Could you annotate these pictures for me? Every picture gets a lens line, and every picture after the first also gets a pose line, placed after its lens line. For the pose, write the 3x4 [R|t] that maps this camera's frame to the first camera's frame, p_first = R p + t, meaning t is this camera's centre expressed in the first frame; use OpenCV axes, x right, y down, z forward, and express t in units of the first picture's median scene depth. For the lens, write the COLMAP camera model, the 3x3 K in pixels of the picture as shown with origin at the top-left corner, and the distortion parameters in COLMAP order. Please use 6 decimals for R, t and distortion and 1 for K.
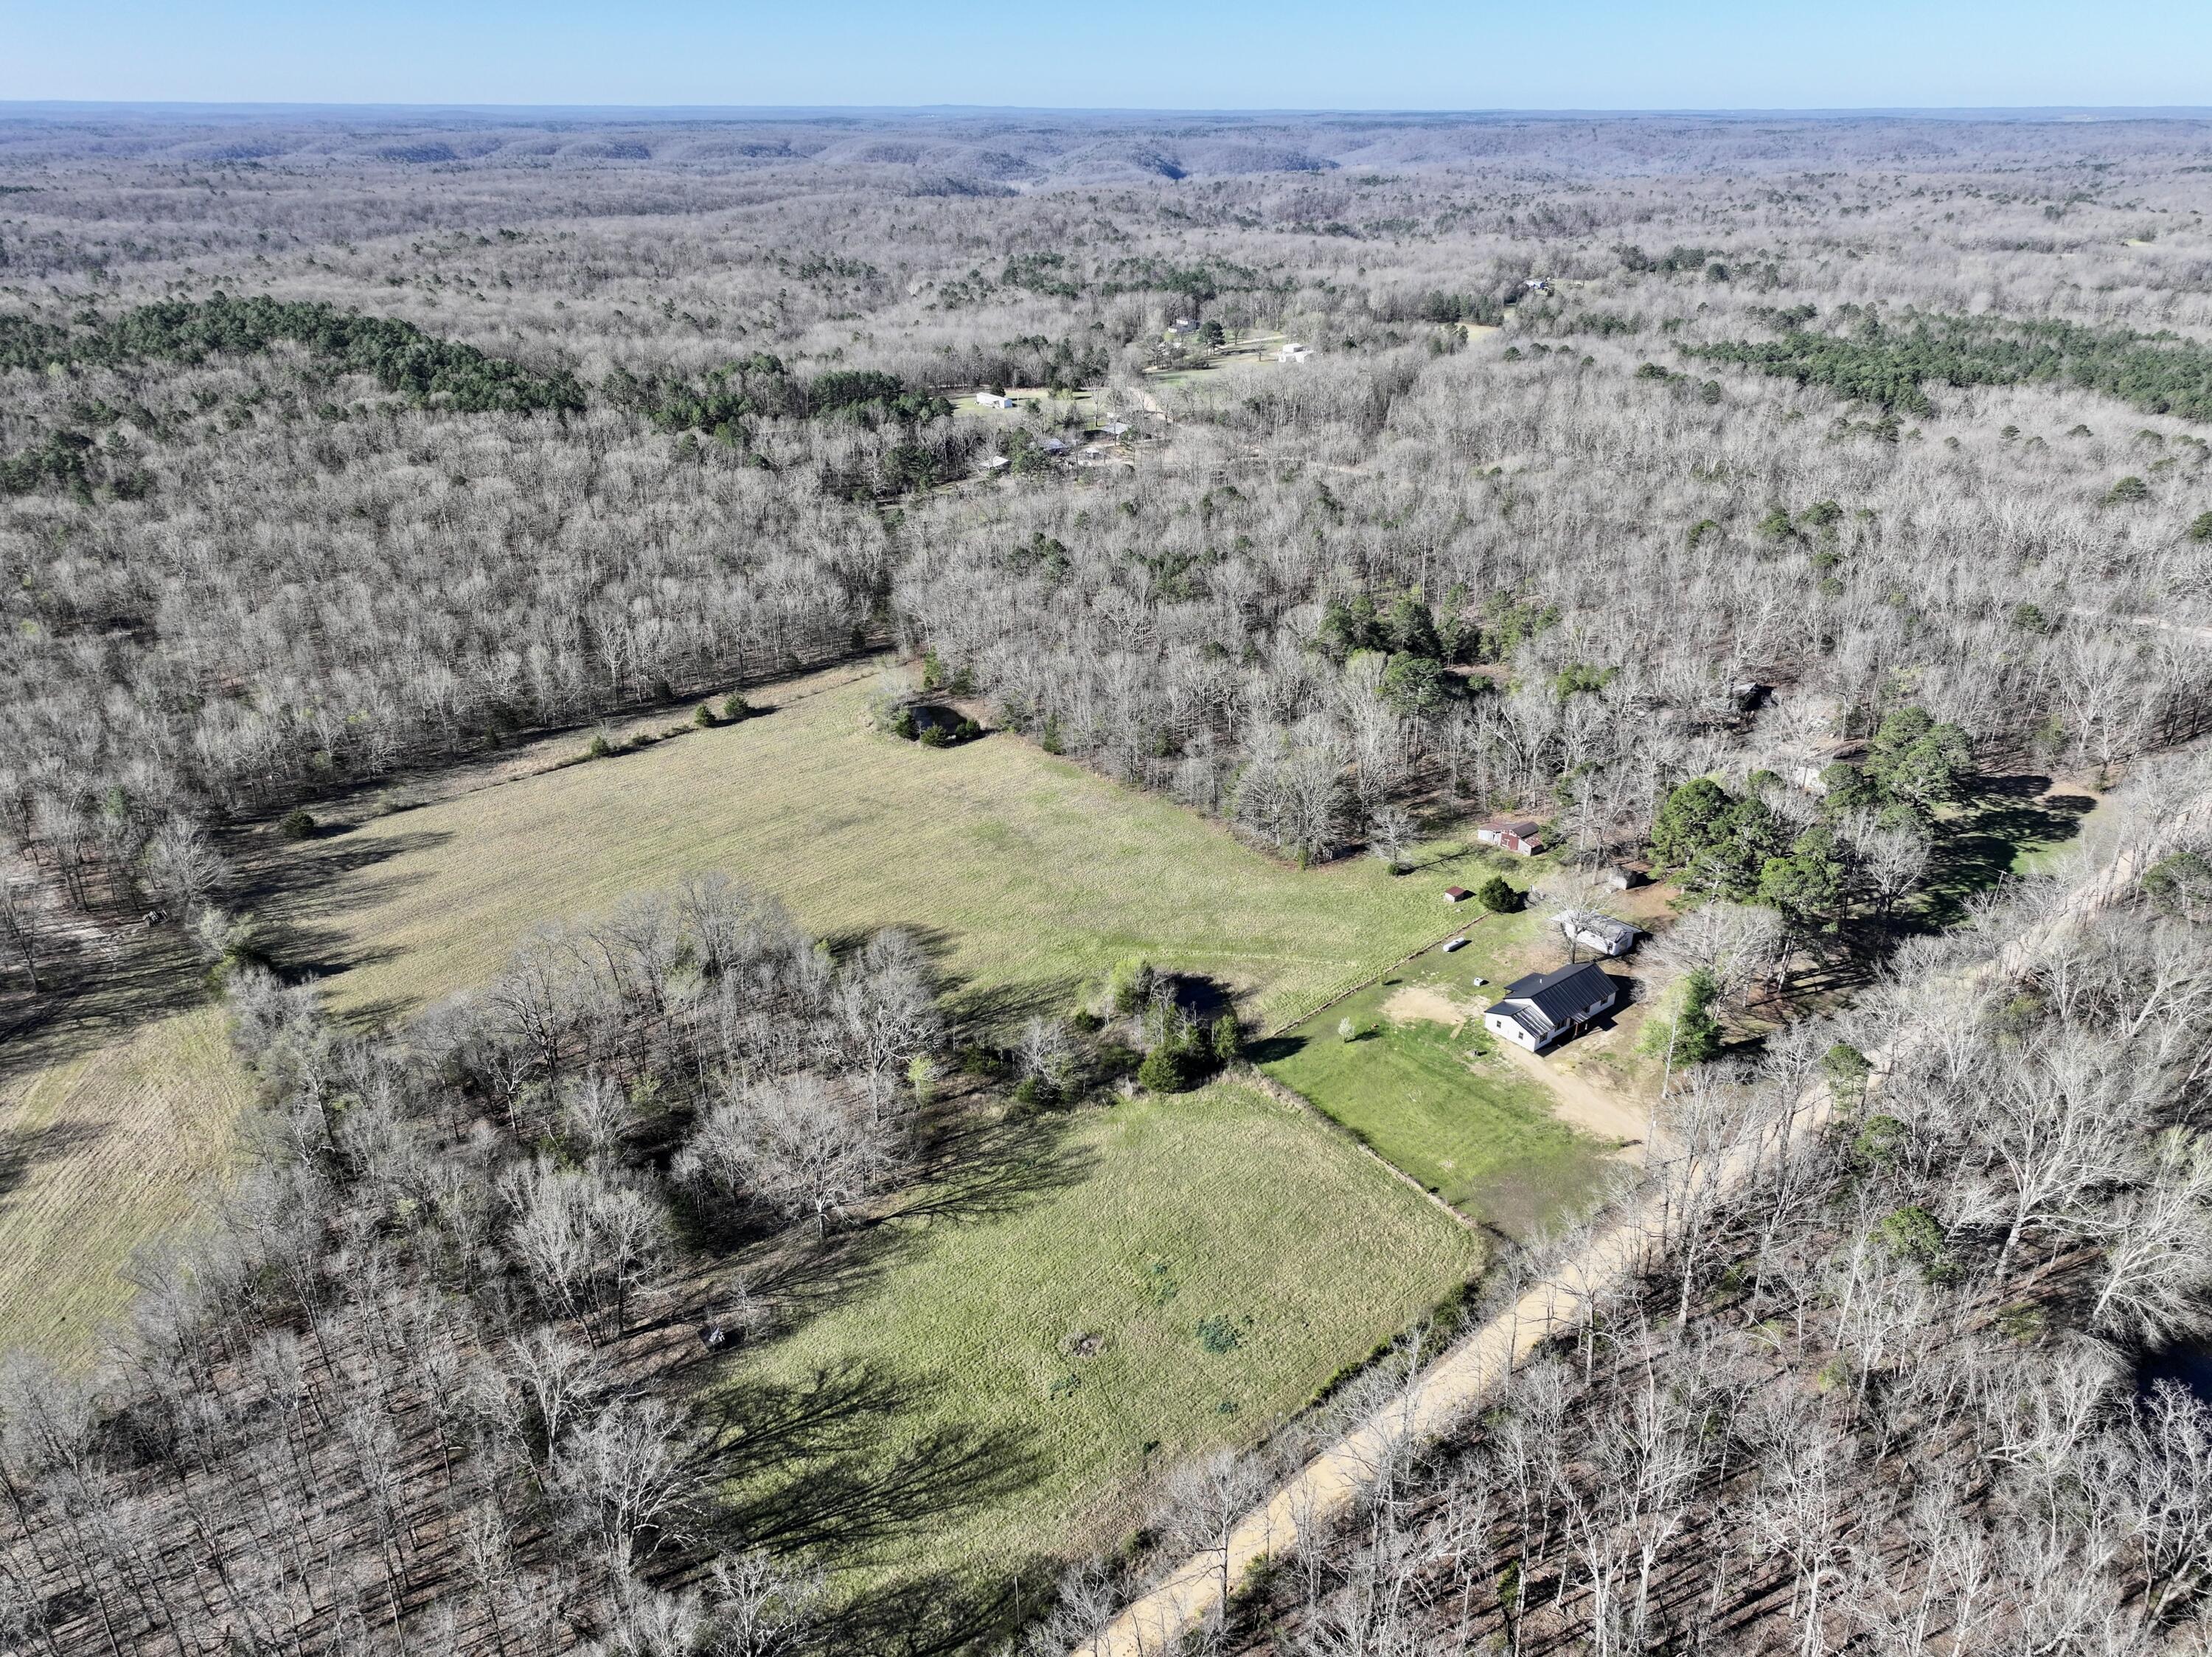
lens RADIAL K [[1544.2, 0, 1118.1], [0, 1544.2, 832.4], [0, 0, 1]] dist [-0.002095, 0.023653]
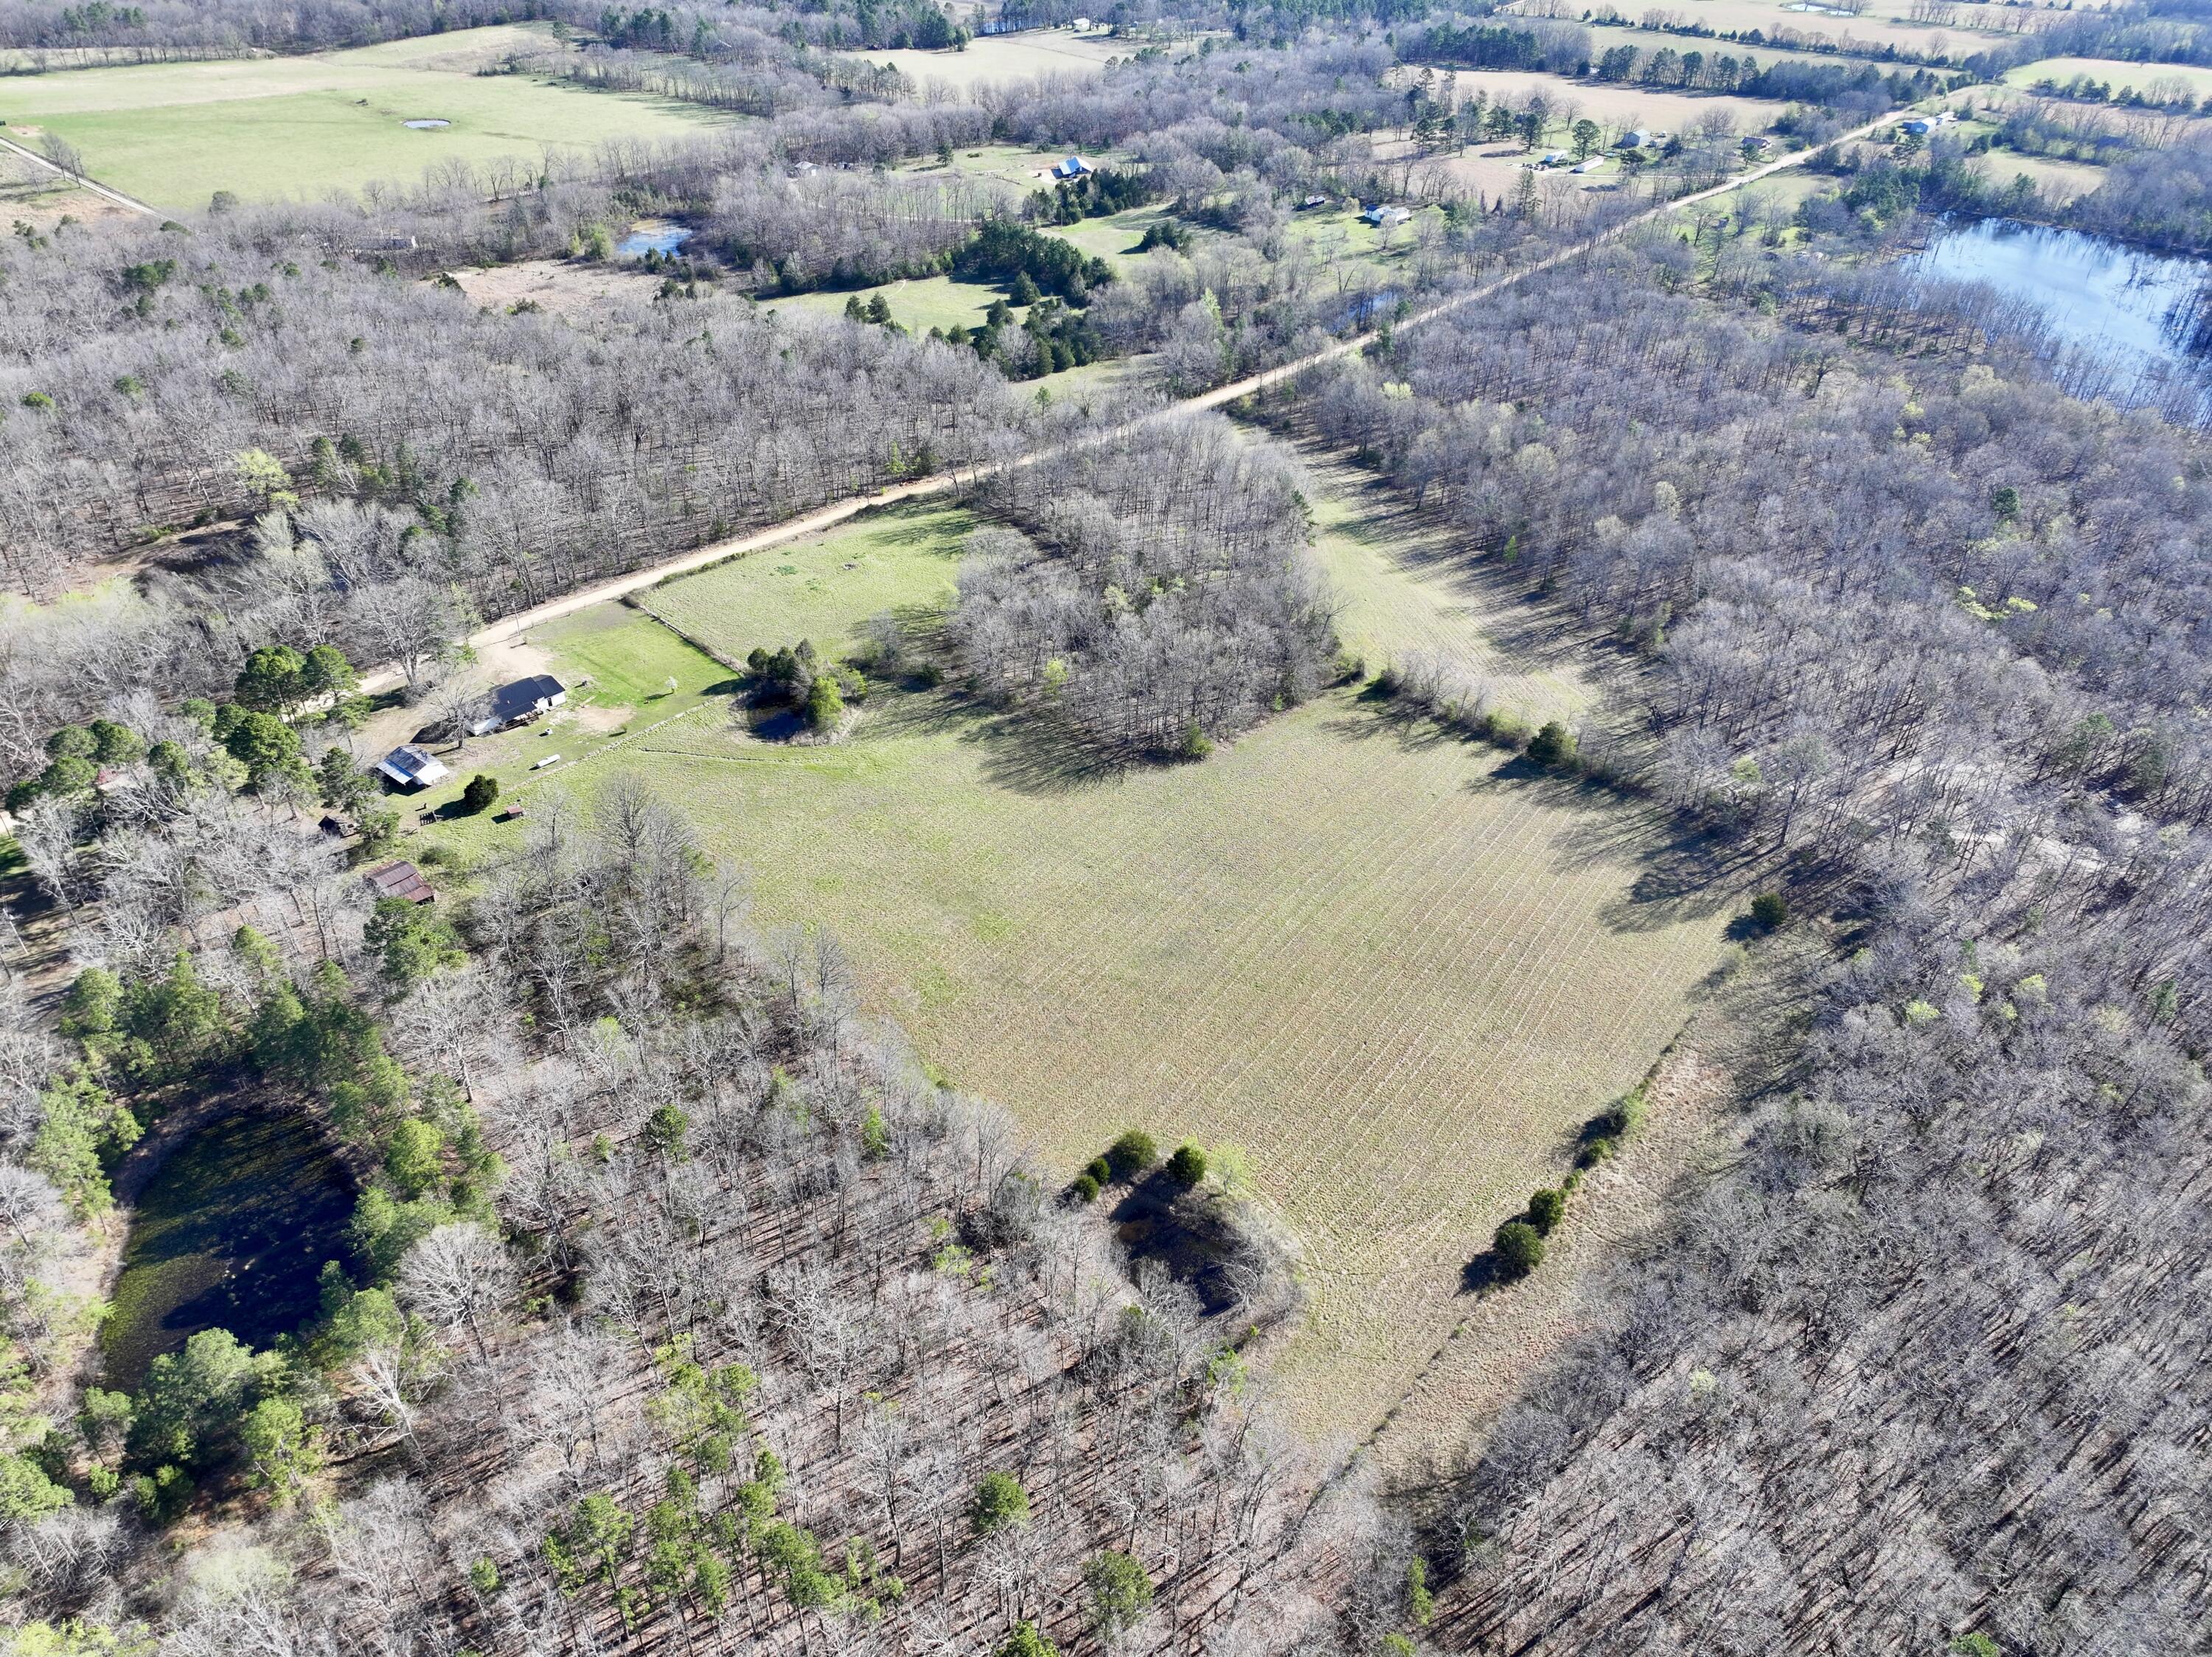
lens RADIAL K [[1544.2, 0, 1118.1], [0, 1544.2, 832.4], [0, 0, 1]] dist [-0.002095, 0.023653]
pose [[-0.987750, 0.074937, -0.136877, -0.030313], [-0.082473, 0.493945, 0.865573, -0.625372], [0.132473, 0.866258, -0.481714, 1.092537]]
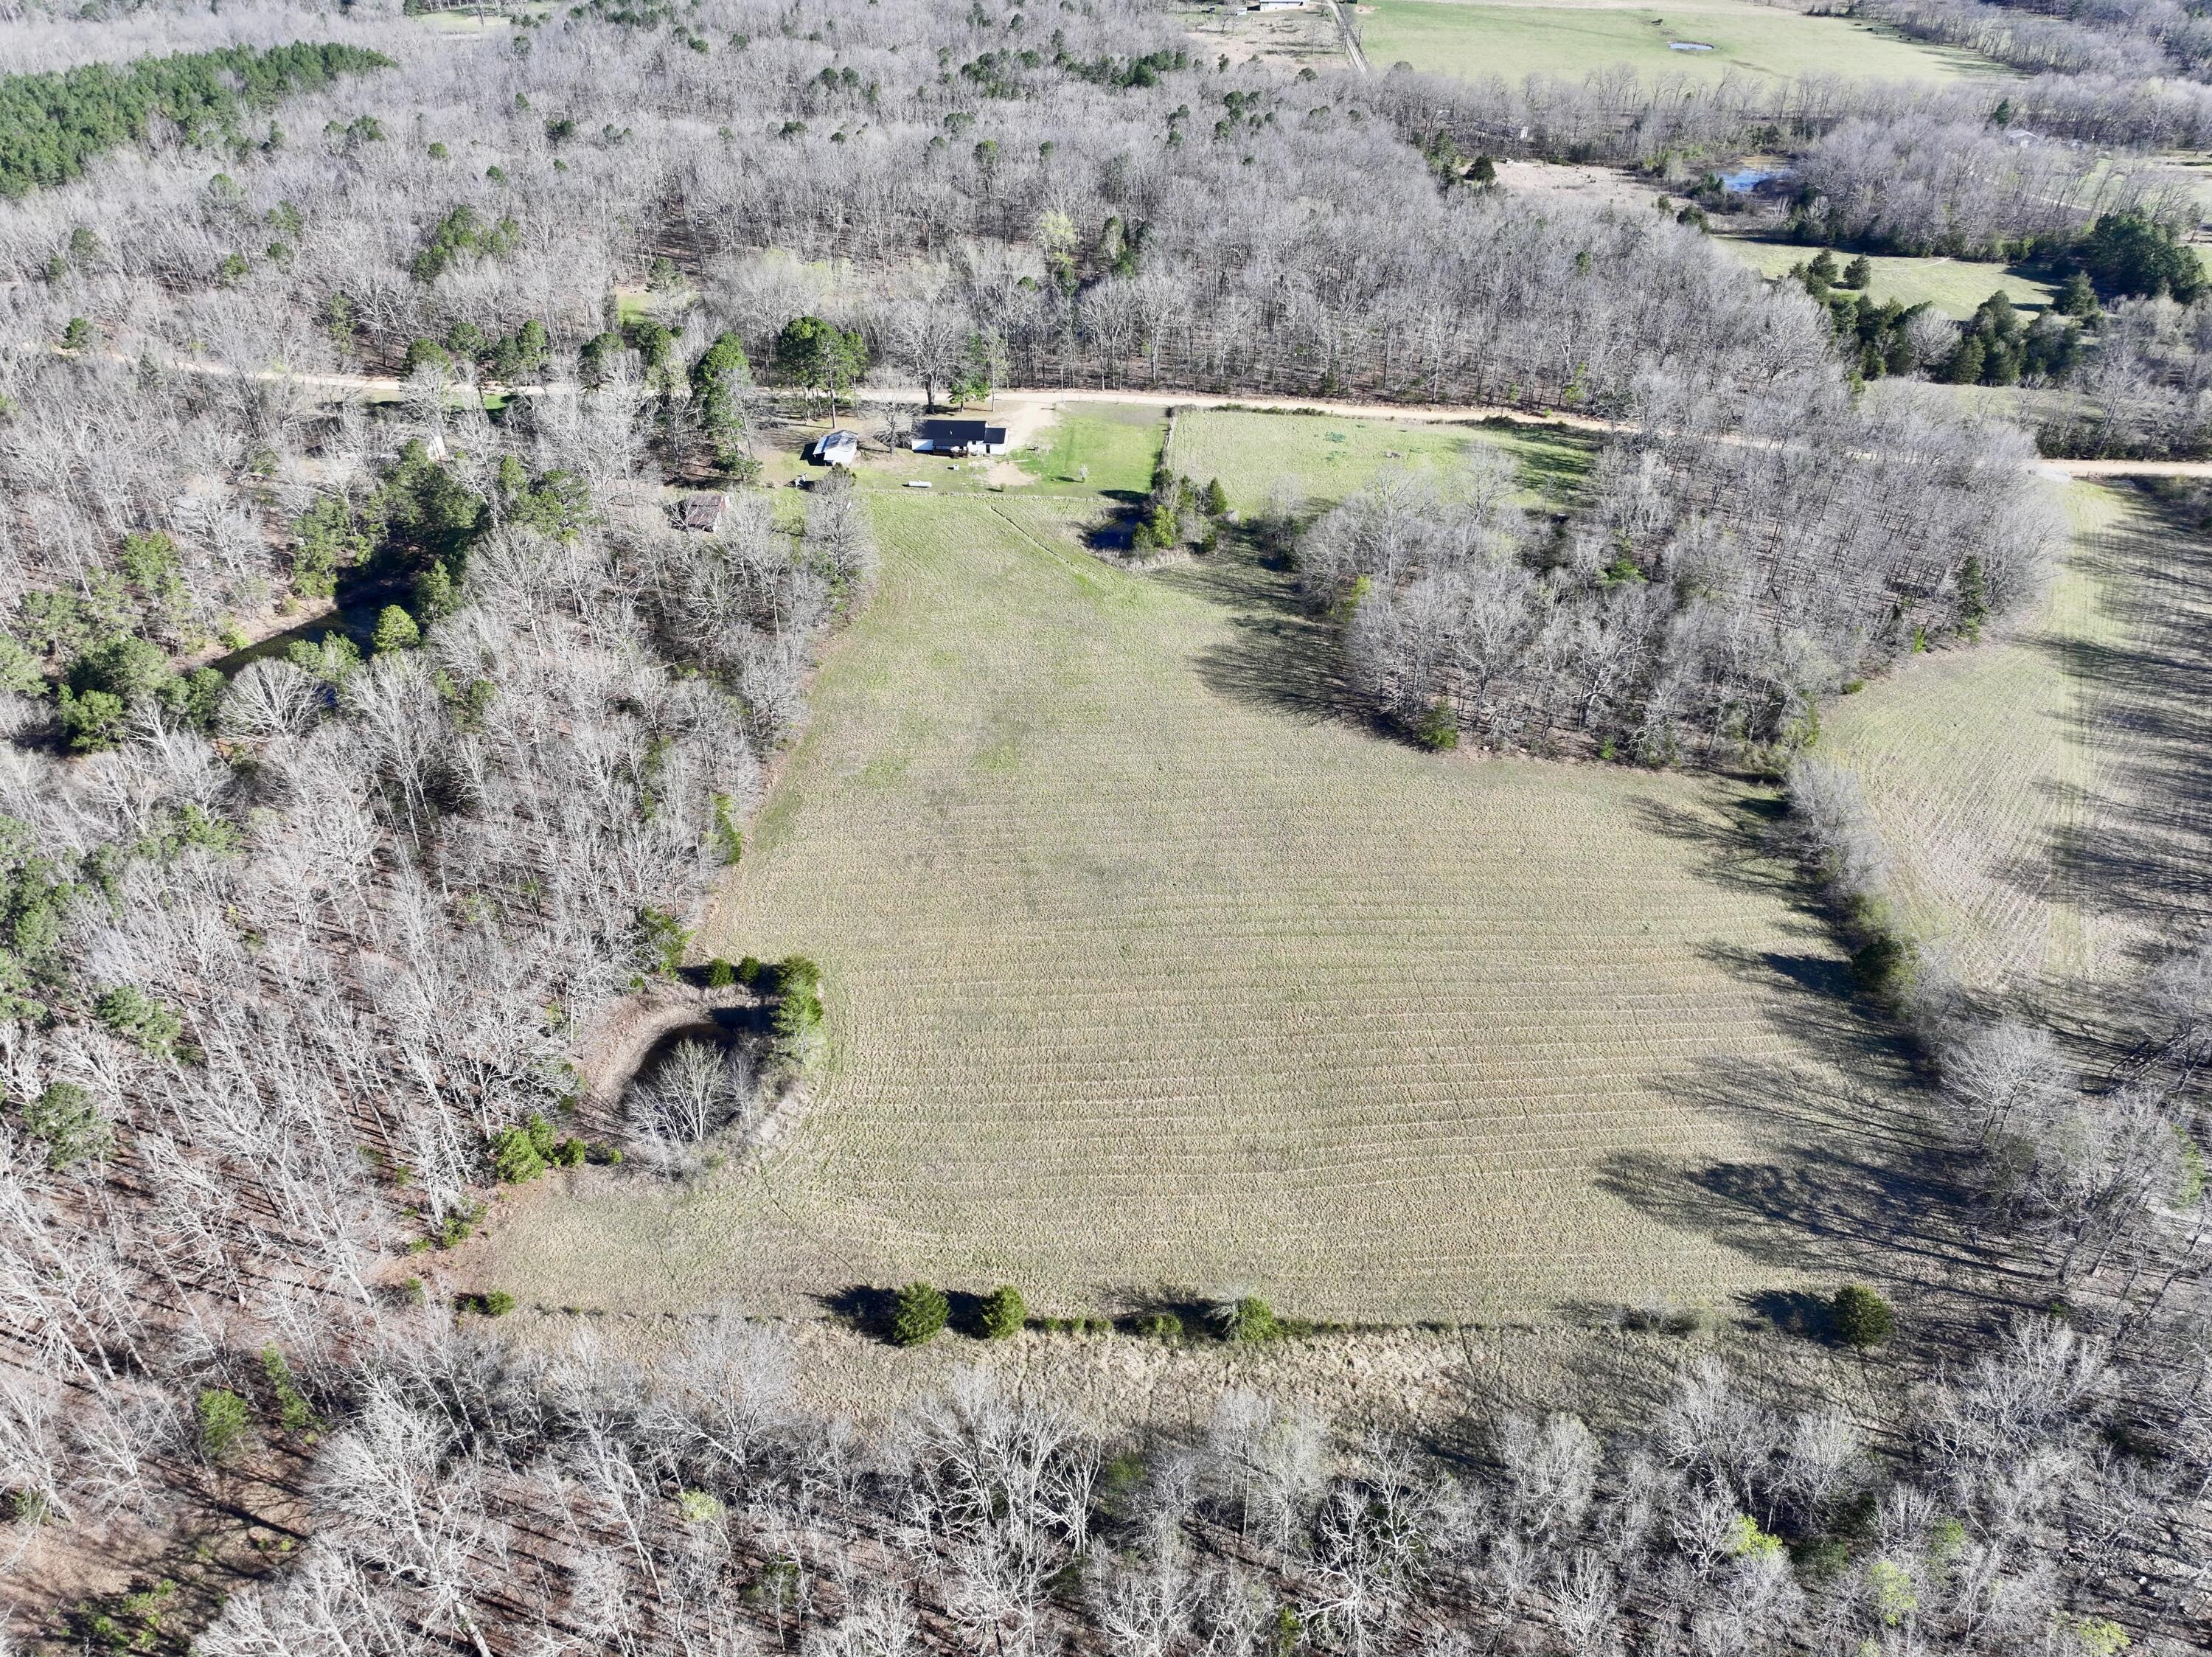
lens RADIAL K [[1544.2, 0, 1118.1], [0, 1544.2, 832.4], [0, 0, 1]] dist [-0.002095, 0.023653]
pose [[-0.738131, -0.397162, 0.545366, -0.458455], [0.285155, 0.548945, 0.785714, -0.467997], [-0.611432, 0.735474, -0.291941, 0.965344]]
